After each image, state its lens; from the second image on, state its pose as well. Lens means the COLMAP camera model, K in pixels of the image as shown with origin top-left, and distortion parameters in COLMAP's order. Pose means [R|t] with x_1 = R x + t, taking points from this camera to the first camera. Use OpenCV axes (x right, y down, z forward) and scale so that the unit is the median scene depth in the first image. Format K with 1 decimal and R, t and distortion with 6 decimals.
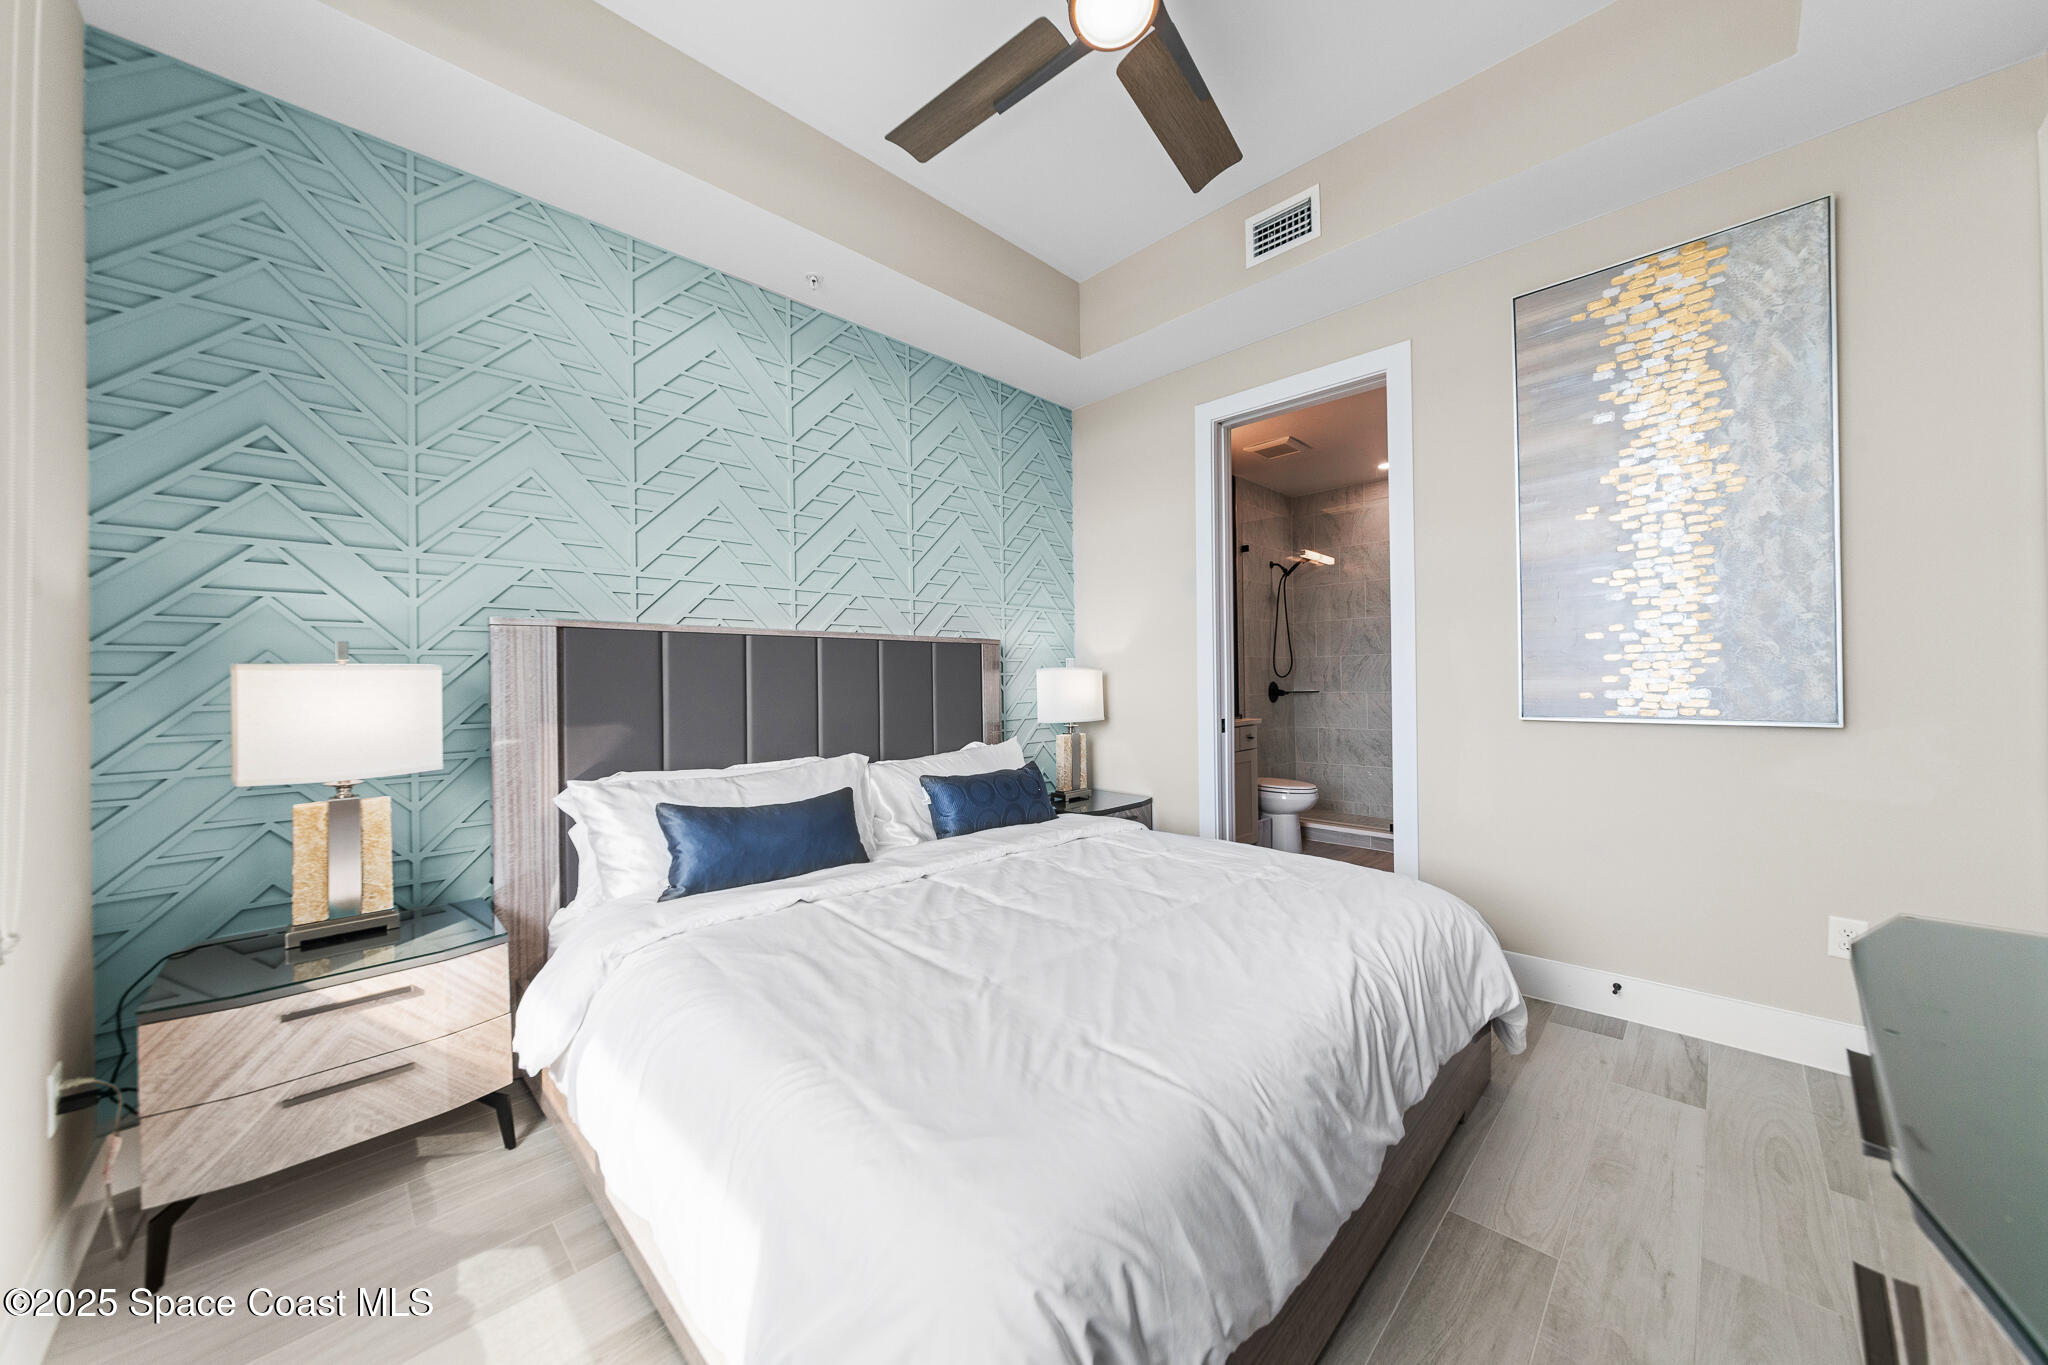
lens RADIAL K [[728.5, 0, 1026.4], [0, 728.5, 679.5], [0, 0, 1]] dist [-0.006698, 0.002434]
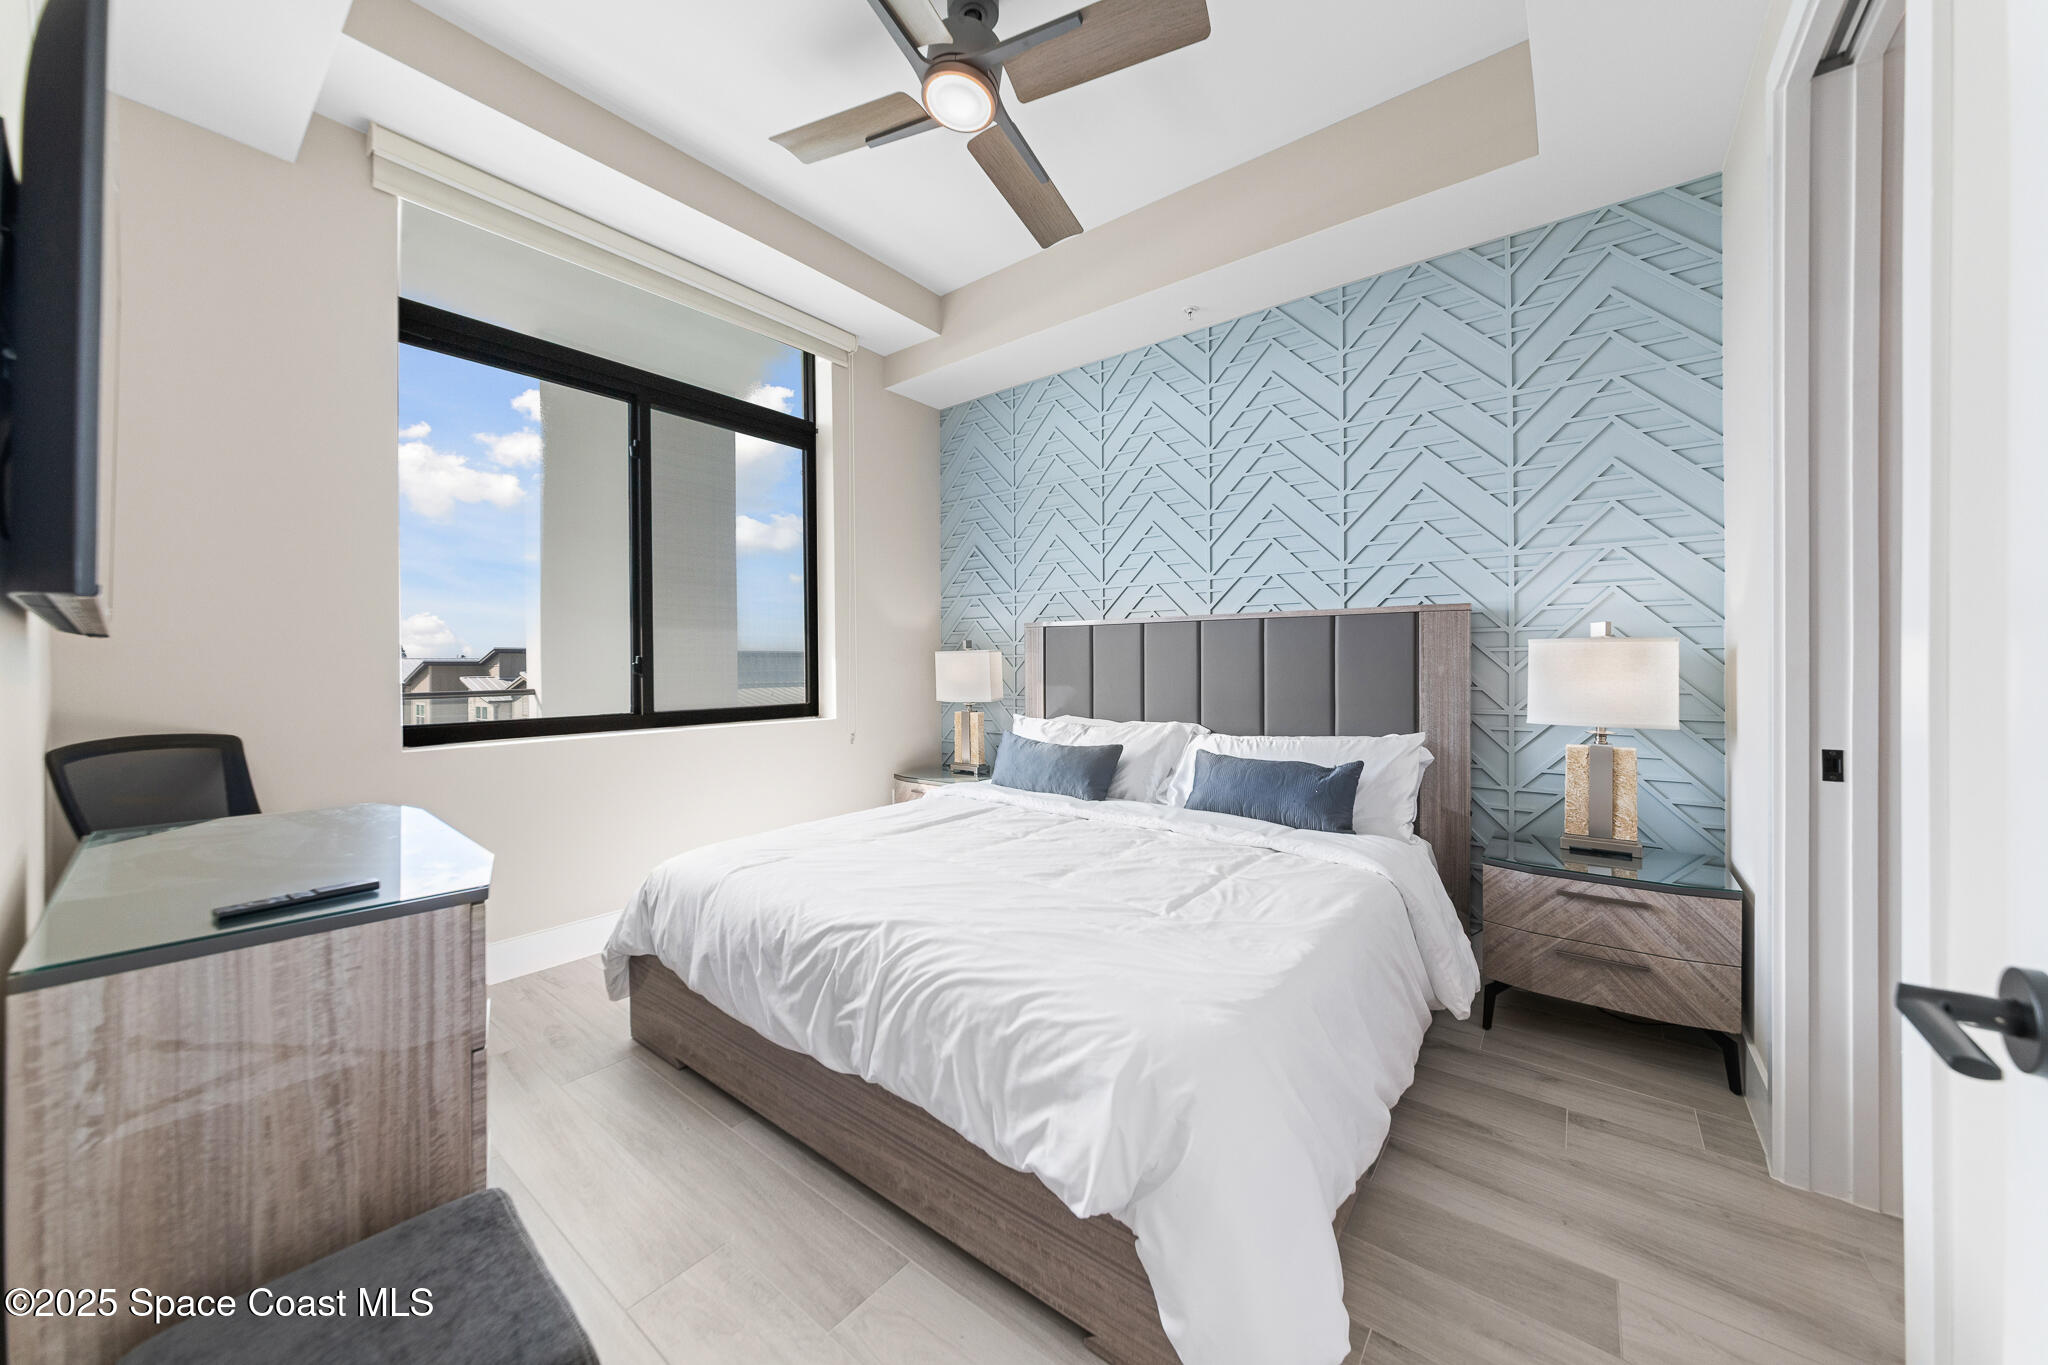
lens RADIAL K [[728.5, 0, 1017.1], [0, 728.5, 672.9], [0, 0, 1]] dist [-0.006698, 0.002434]
pose [[0.103306, 0.023302, -0.994377, 0.765419], [0.005203, 0.999699, 0.023967, -0.003848], [0.994636, -0.007650, 0.103154, 0.545953]]
